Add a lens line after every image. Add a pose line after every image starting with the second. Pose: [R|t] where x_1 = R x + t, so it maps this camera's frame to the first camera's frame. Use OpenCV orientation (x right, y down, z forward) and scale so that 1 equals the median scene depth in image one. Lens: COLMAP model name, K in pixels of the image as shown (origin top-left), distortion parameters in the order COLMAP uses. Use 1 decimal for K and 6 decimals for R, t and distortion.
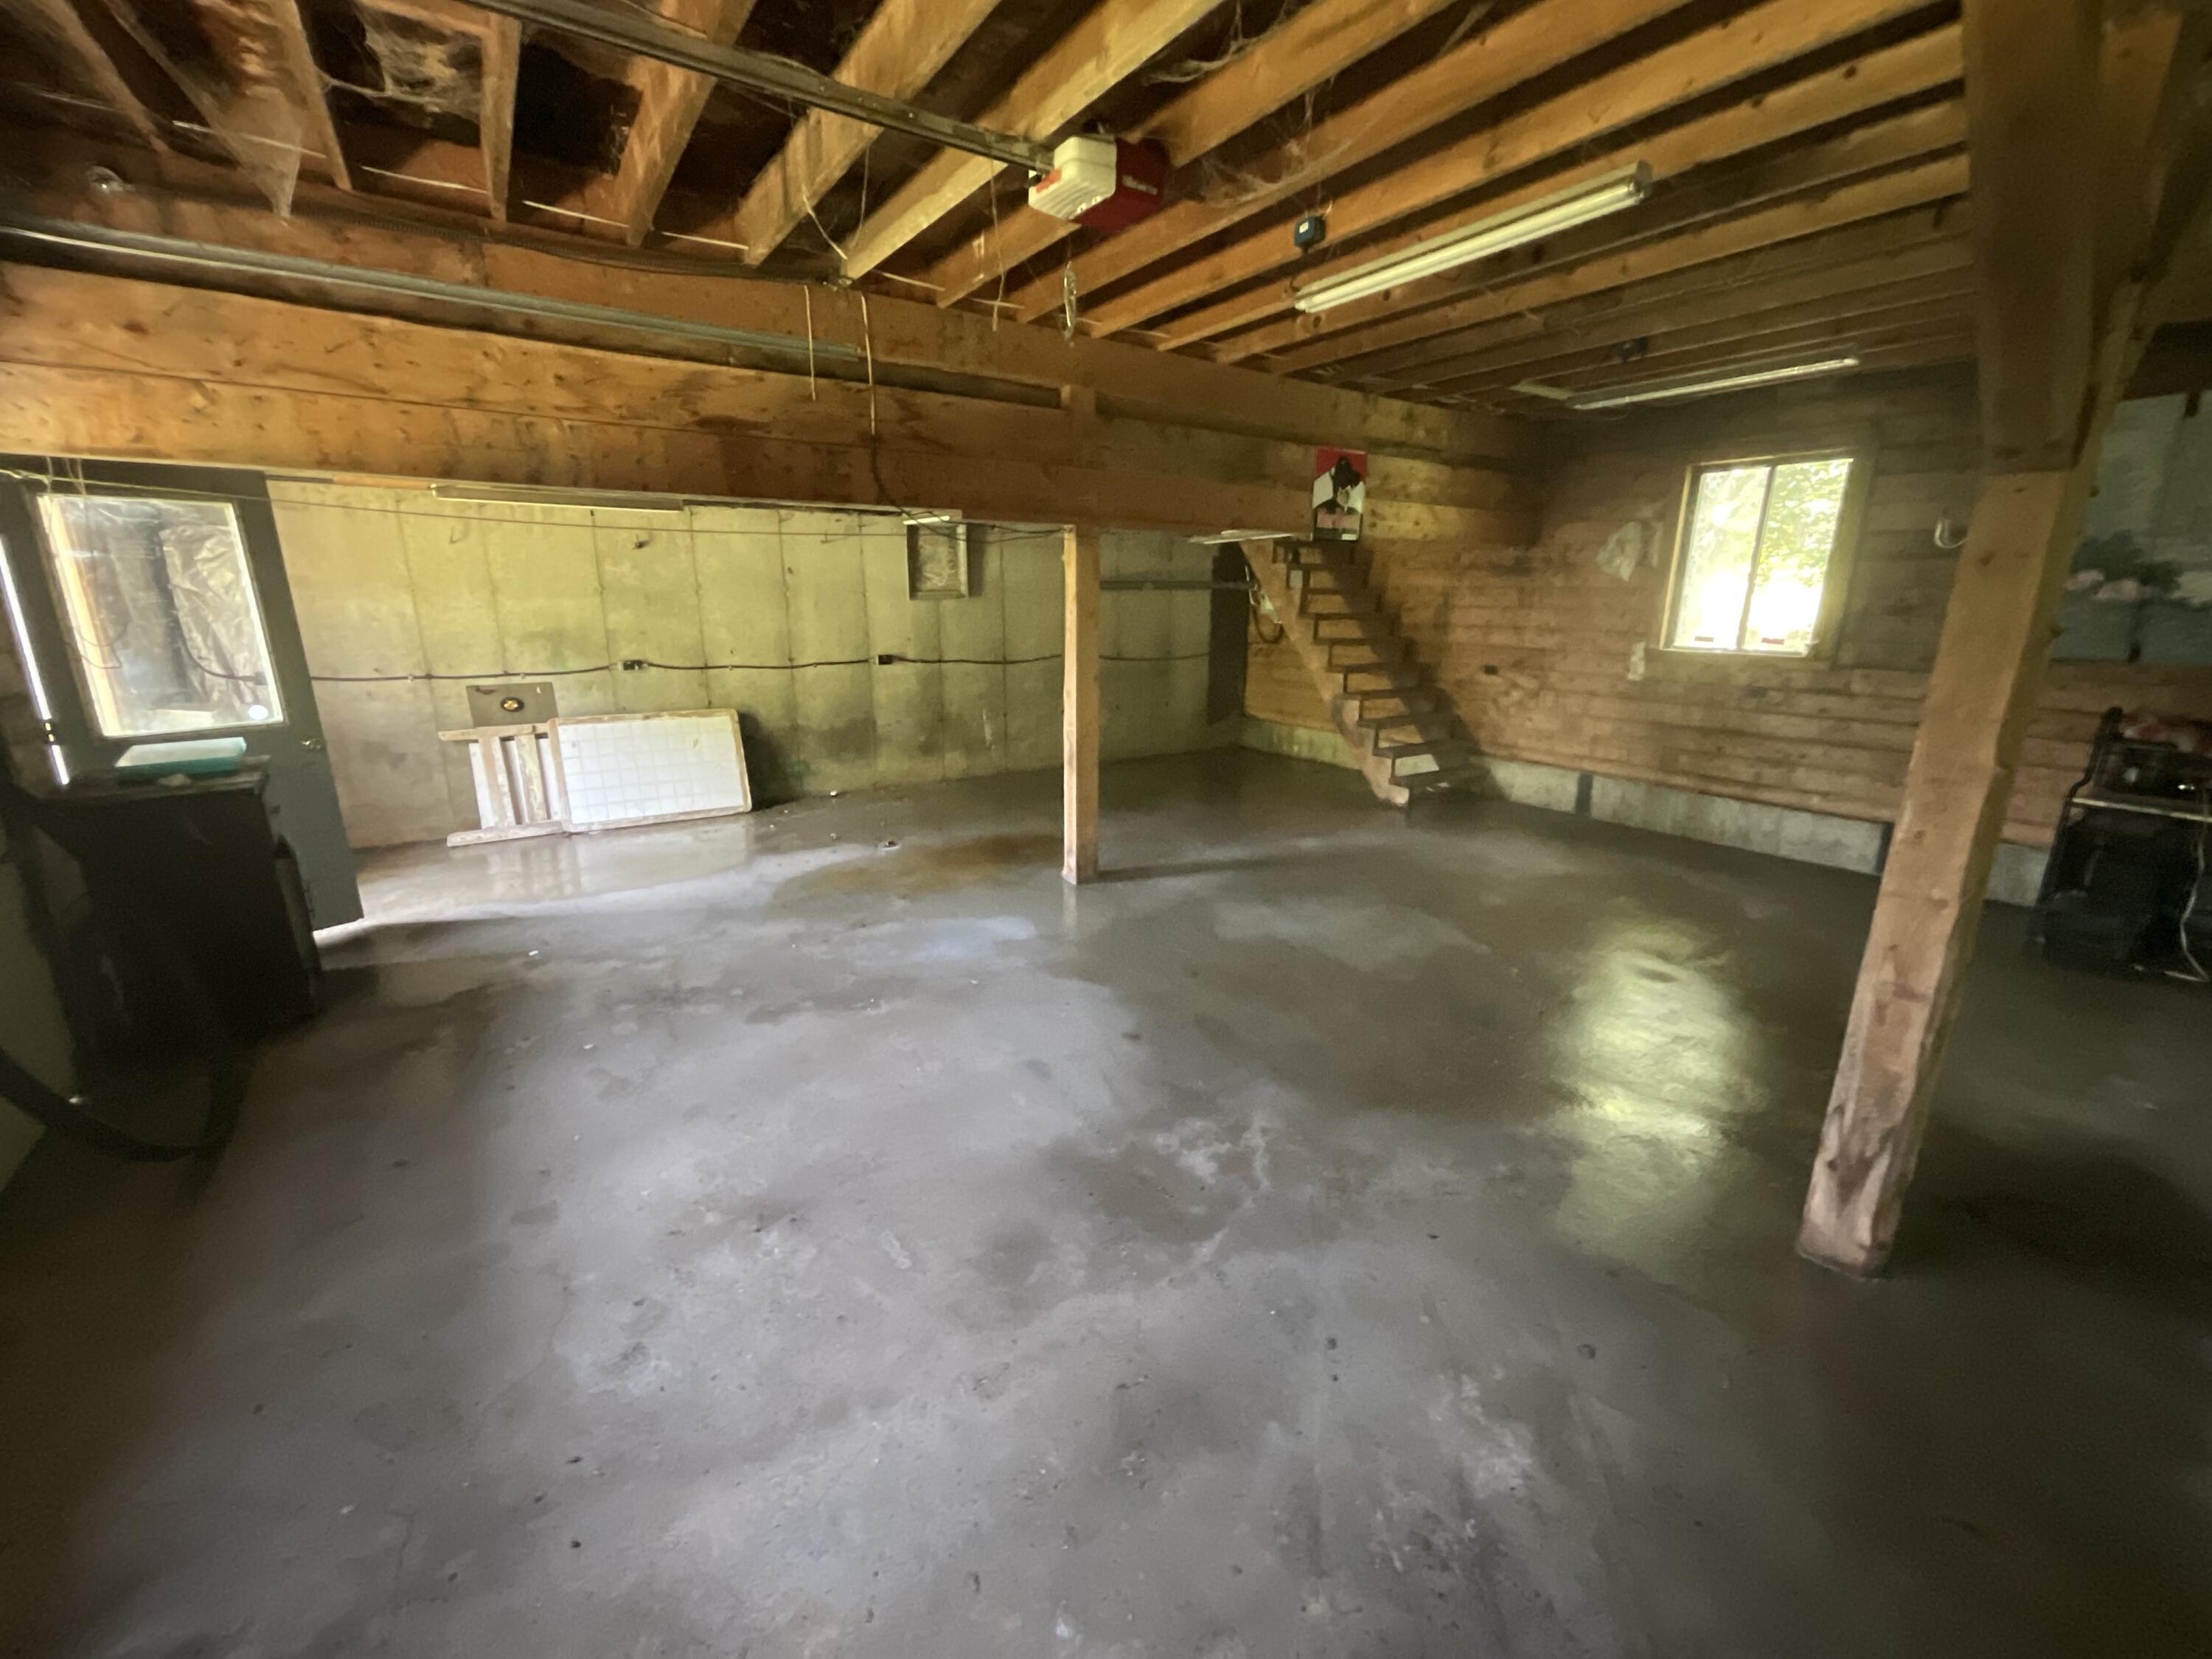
lens RADIAL K [[902.3, 0, 1103.0], [0, 902.3, 831.7], [0, 0, 1]] dist [-0.000125, 0.000075]
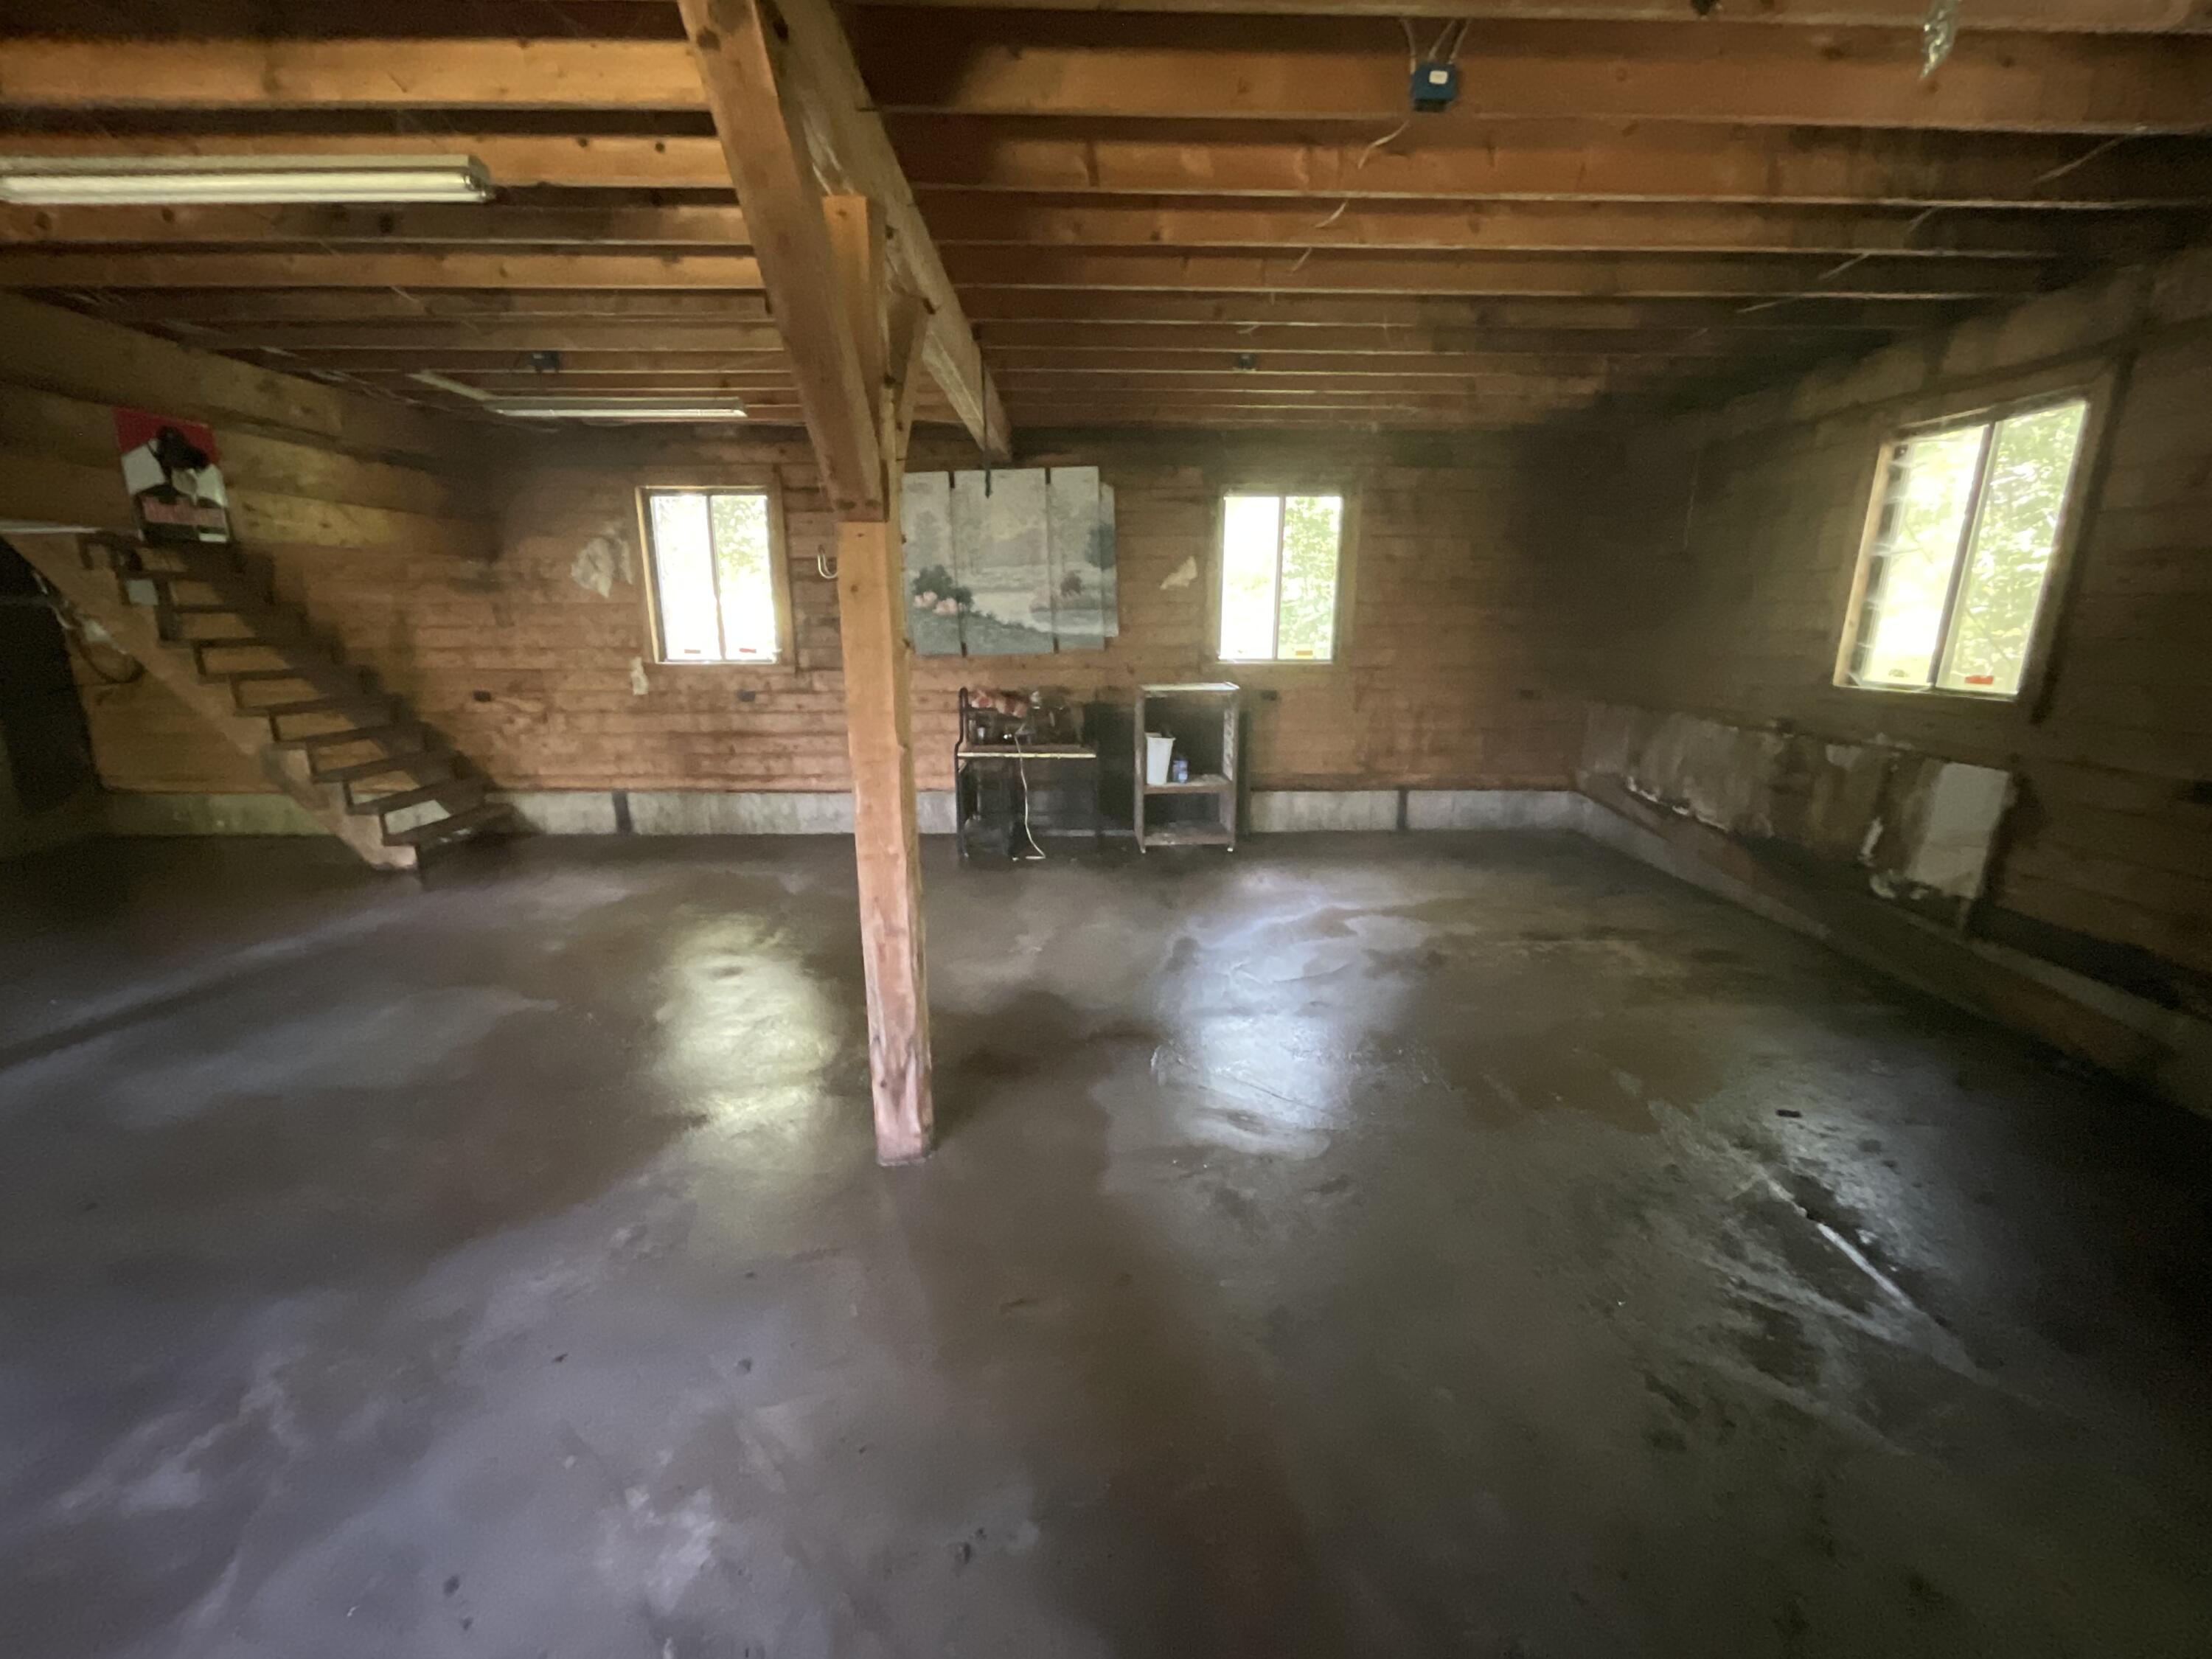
lens RADIAL K [[905.2, 0, 1106.0], [0, 905.2, 829.5], [0, 0, 1]] dist [0.001116, 0.000414]
pose [[0.551214, -0.204149, 0.809003, 0.025360], [0.217581, 0.971227, 0.096837, -0.006269], [-0.805494, 0.122646, 0.579773, 0.005765]]
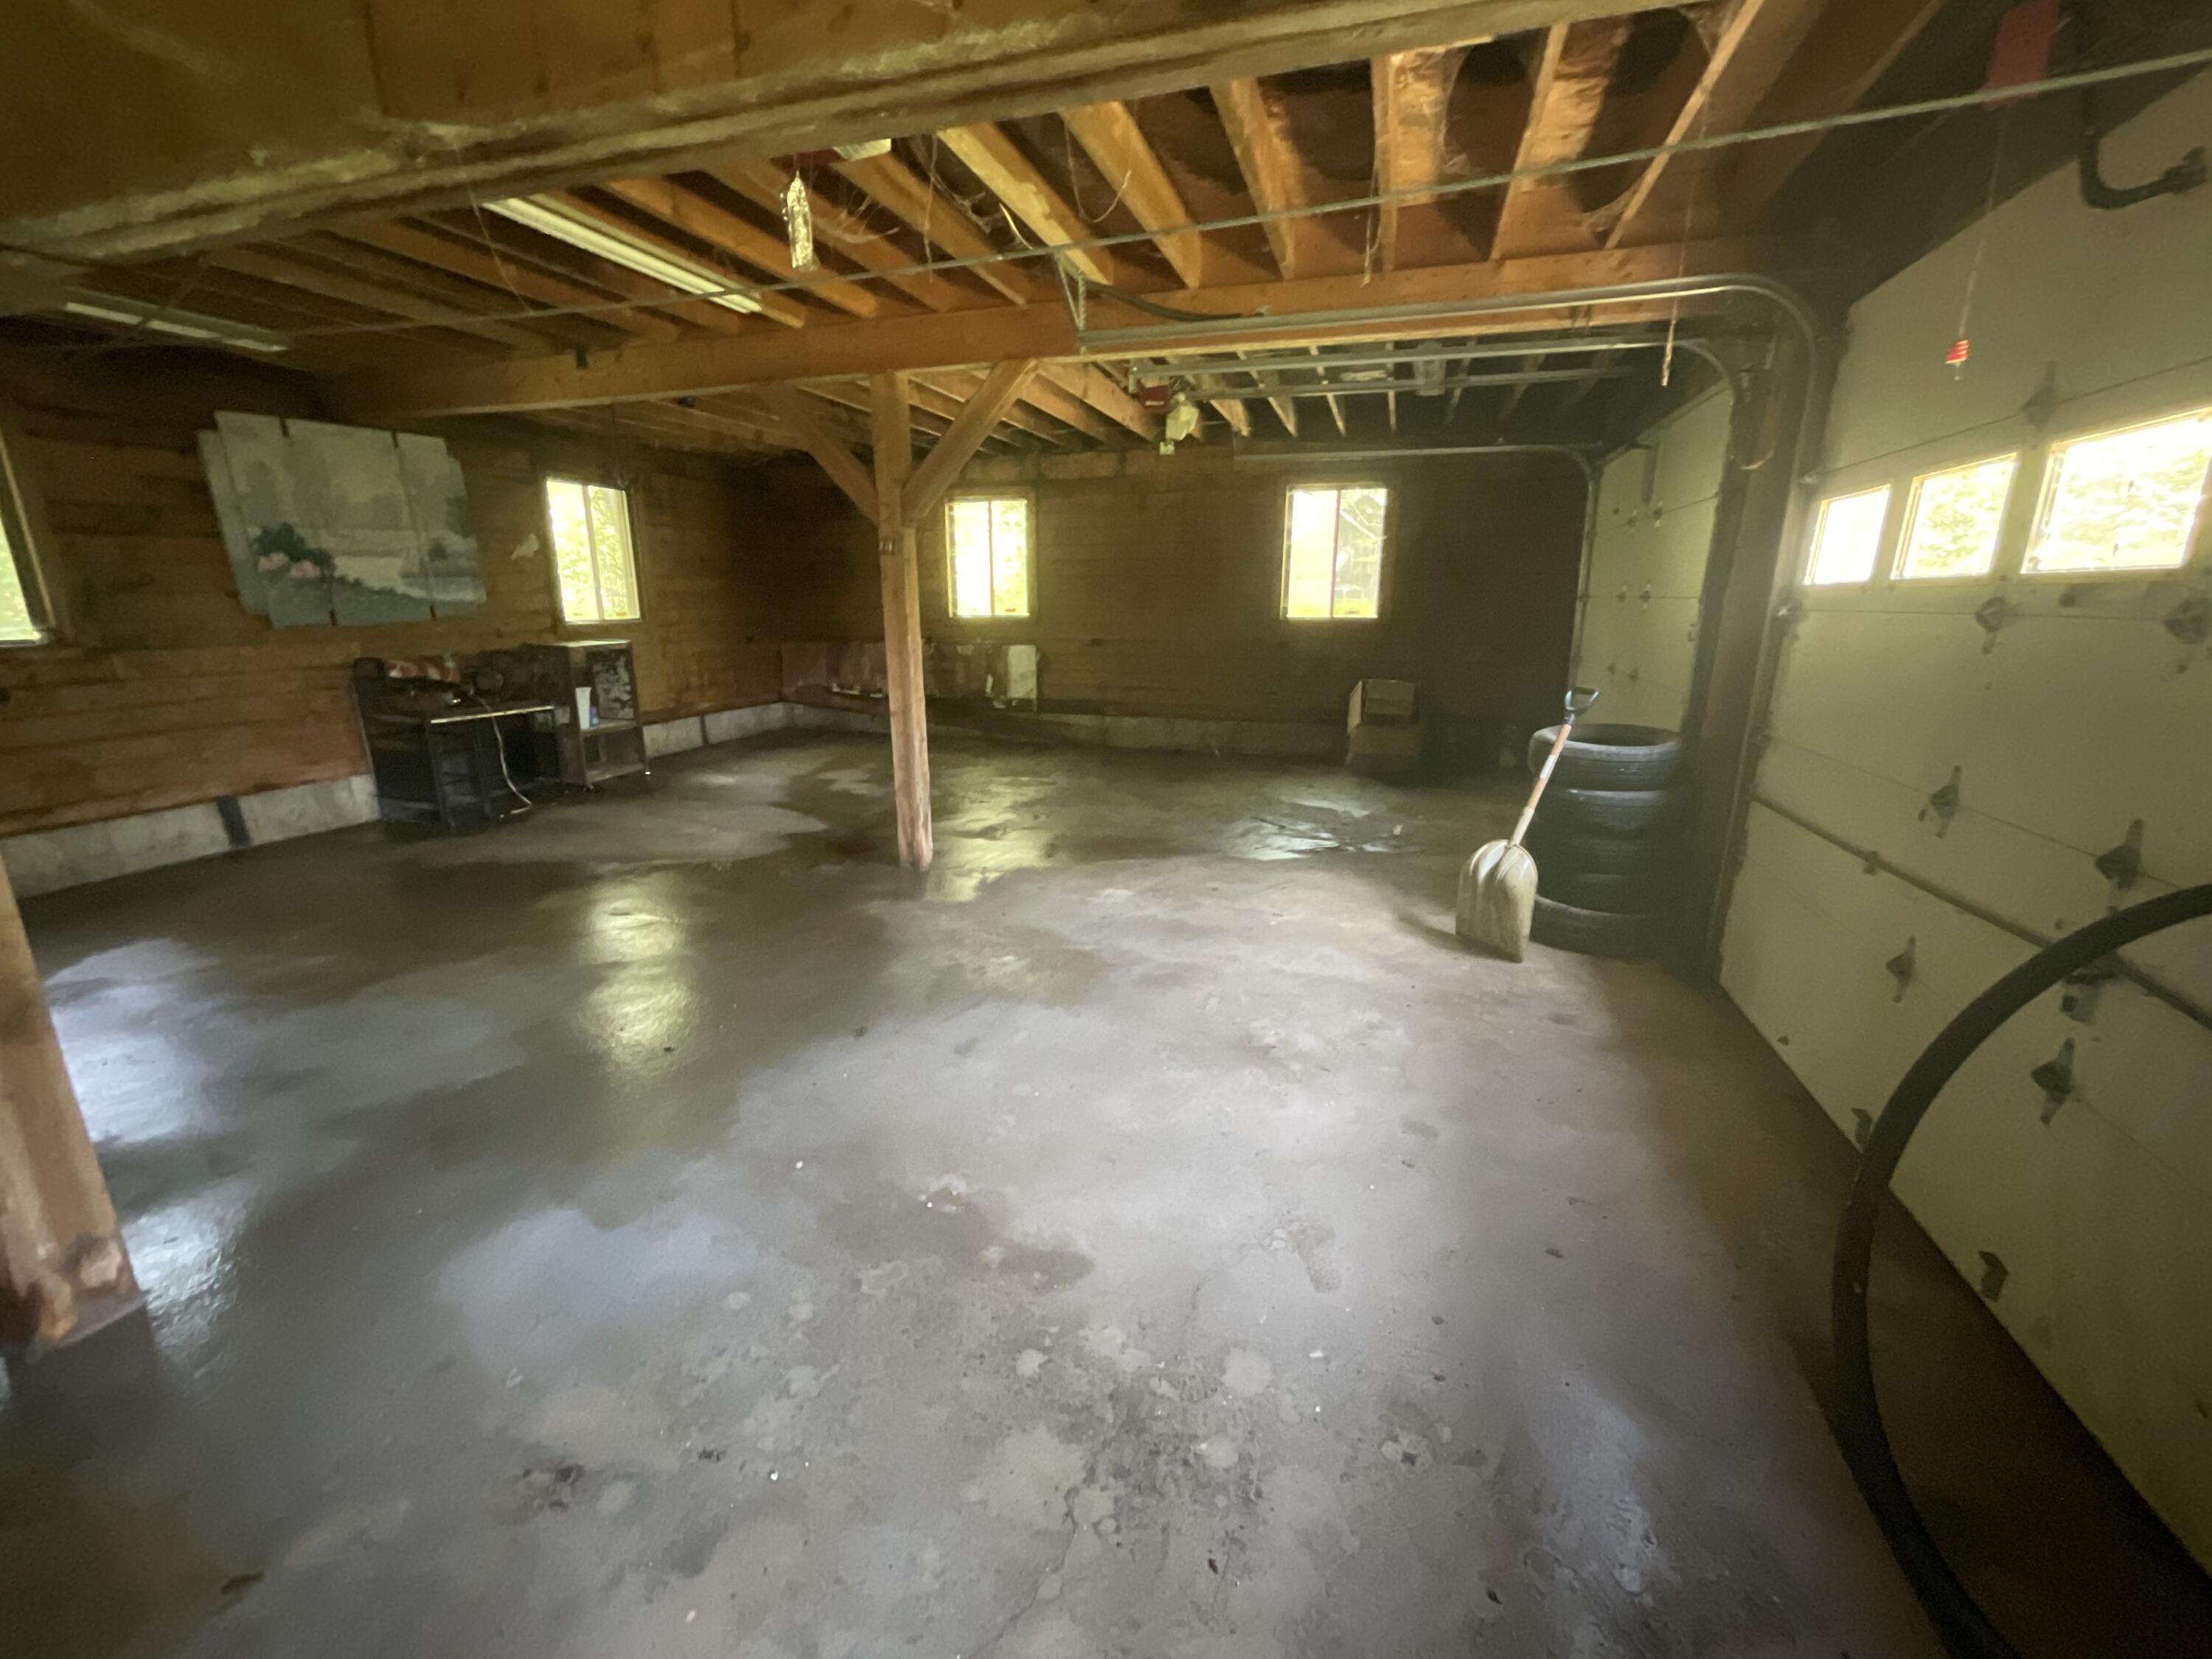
lens RADIAL K [[905.0, 0, 1103.7], [0, 905.0, 824.5], [0, 0, 1]] dist [0.017792, -0.007353]
pose [[-0.611325, -0.205574, 0.764212, -0.546803], [0.197913, 0.895271, 0.399149, -0.204337], [-0.766232, 0.395258, -0.506616, 0.802228]]
